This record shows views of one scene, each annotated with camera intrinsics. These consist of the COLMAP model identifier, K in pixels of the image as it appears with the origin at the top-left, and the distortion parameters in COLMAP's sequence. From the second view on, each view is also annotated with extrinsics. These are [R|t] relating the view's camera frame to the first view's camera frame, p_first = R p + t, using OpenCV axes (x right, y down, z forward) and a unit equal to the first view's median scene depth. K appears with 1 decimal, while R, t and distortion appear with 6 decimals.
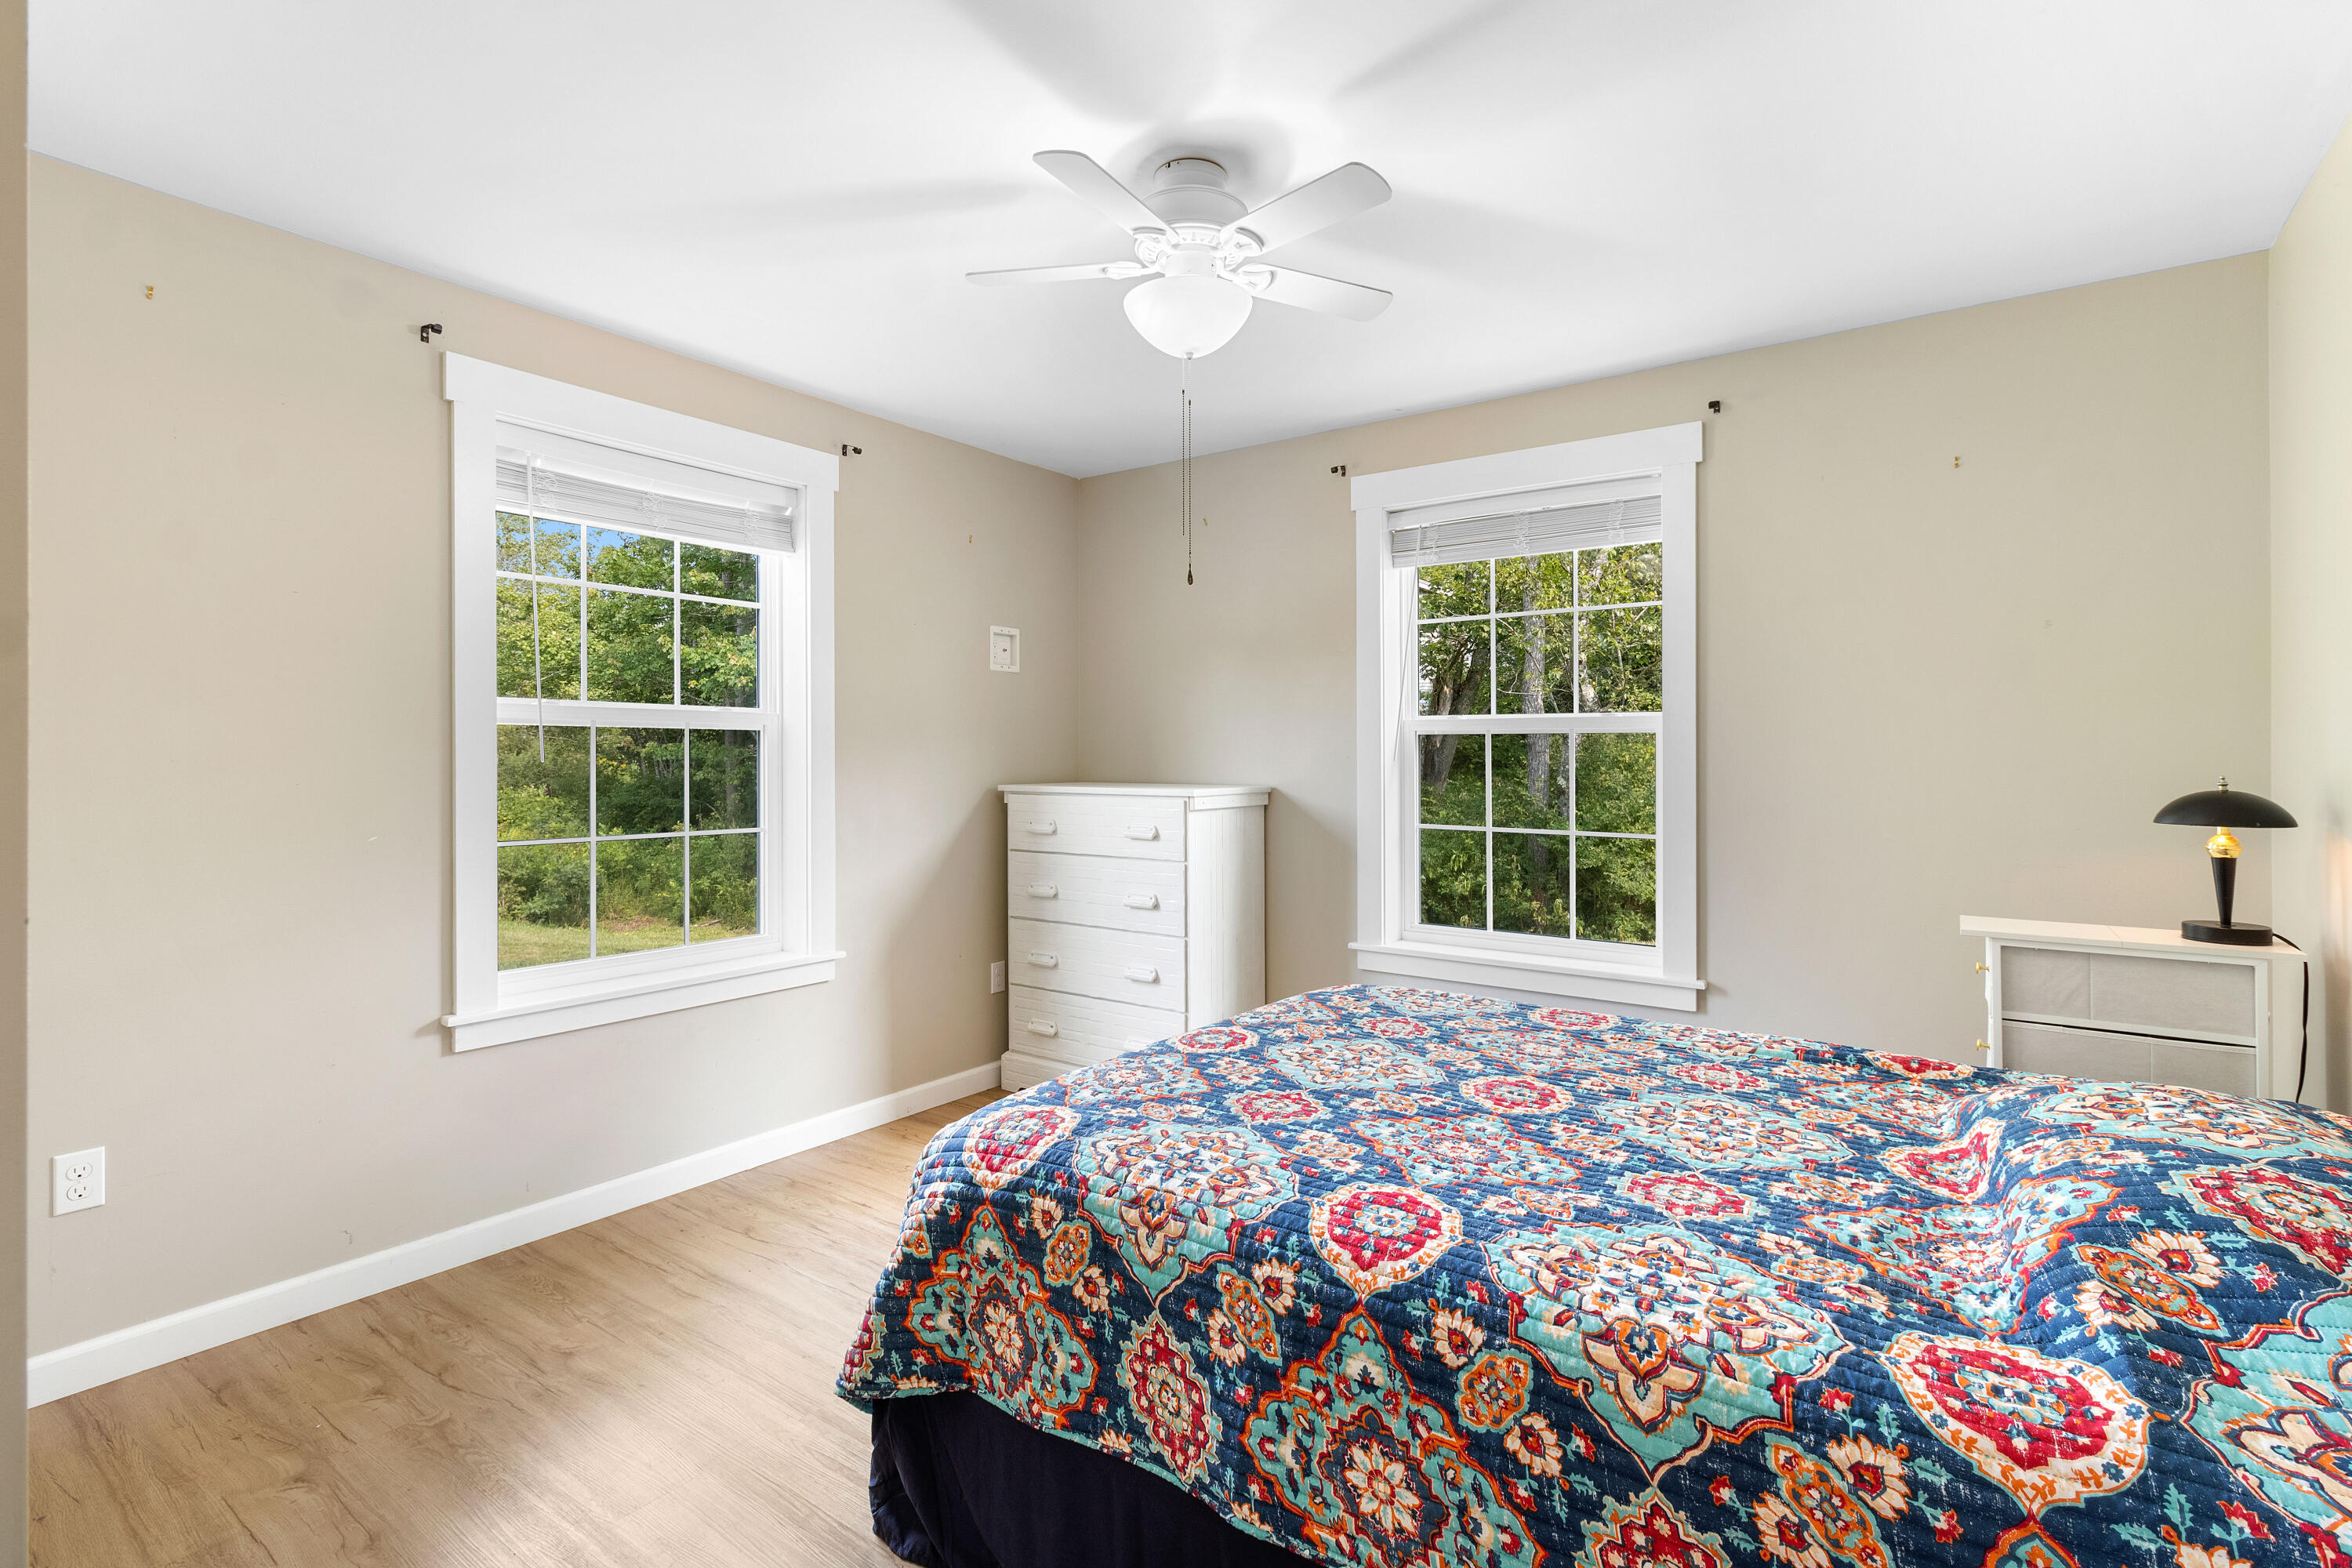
lens RADIAL K [[1104.5, 0, 1174.5], [0, 1104.5, 745.8], [0, 0, 1]] dist [0.002371, 0.001099]
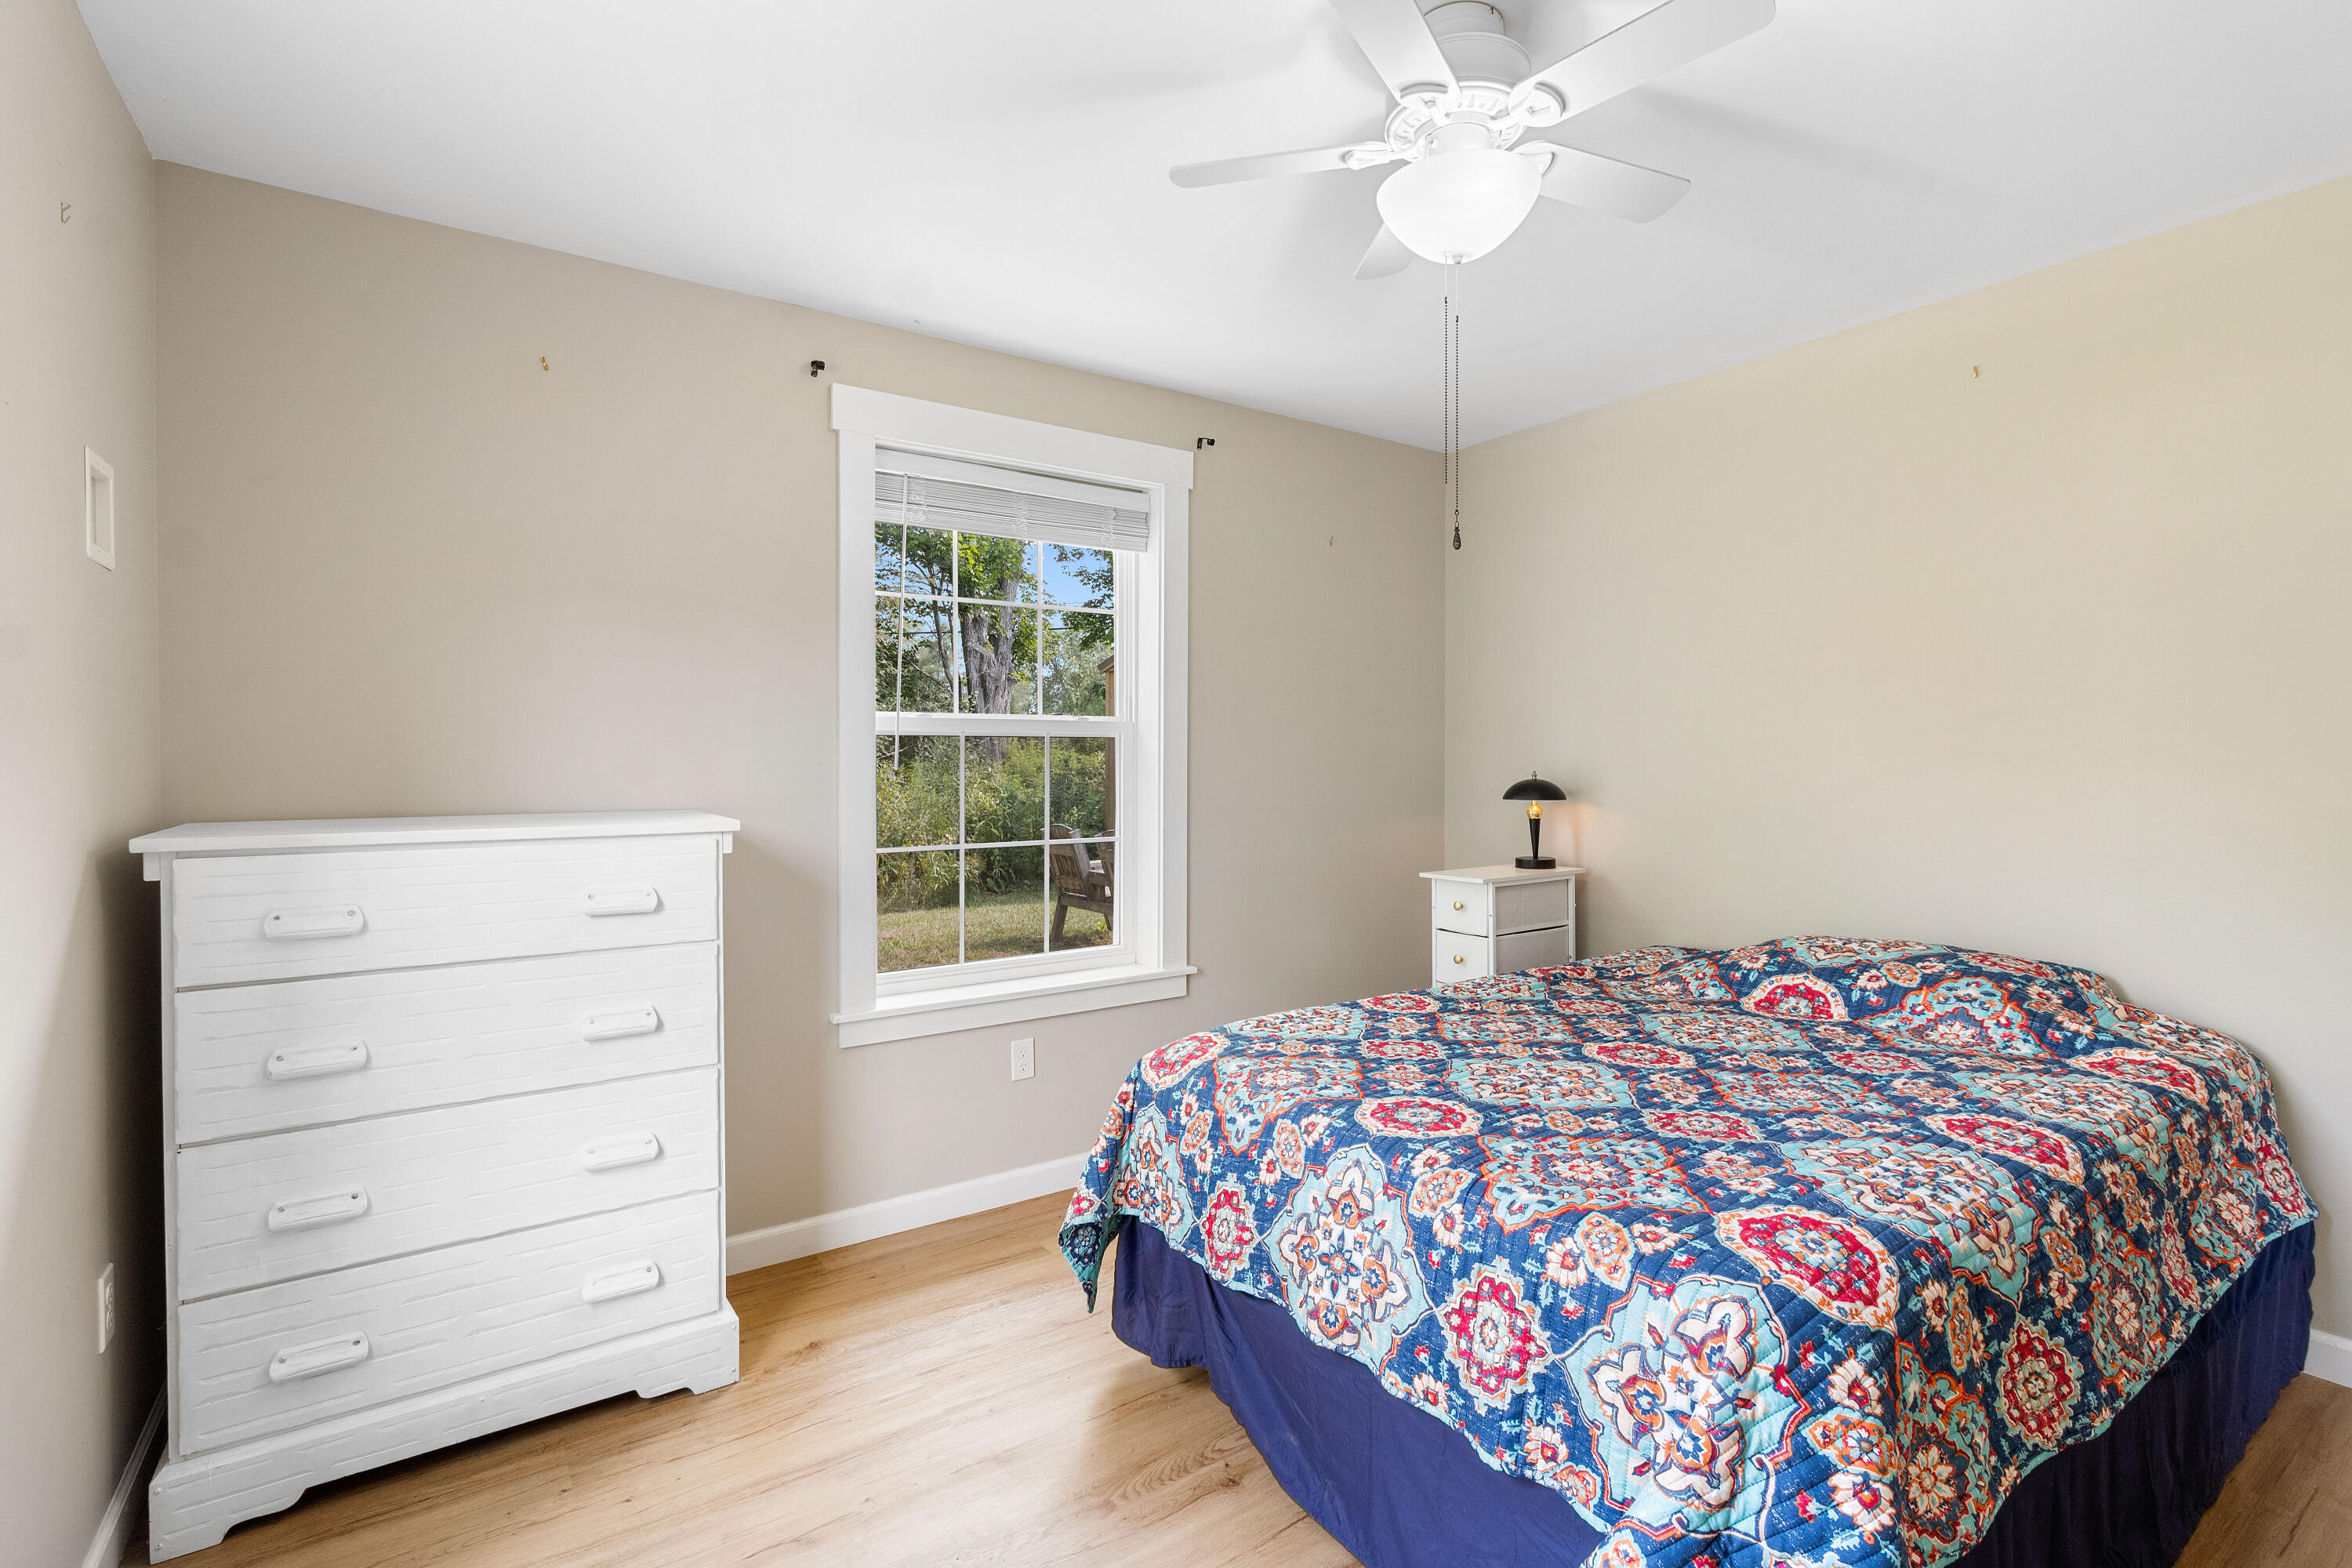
lens RADIAL K [[1120.8, 0, 1179.3], [0, 1120.8, 754.6], [0, 0, 1]] dist [0.001673, 0.000433]
pose [[0.313959, -0.001978, 0.949434, -0.905833], [-0.006670, 0.999969, 0.004289, -0.000320], [-0.949413, -0.007679, 0.313936, 1.035874]]
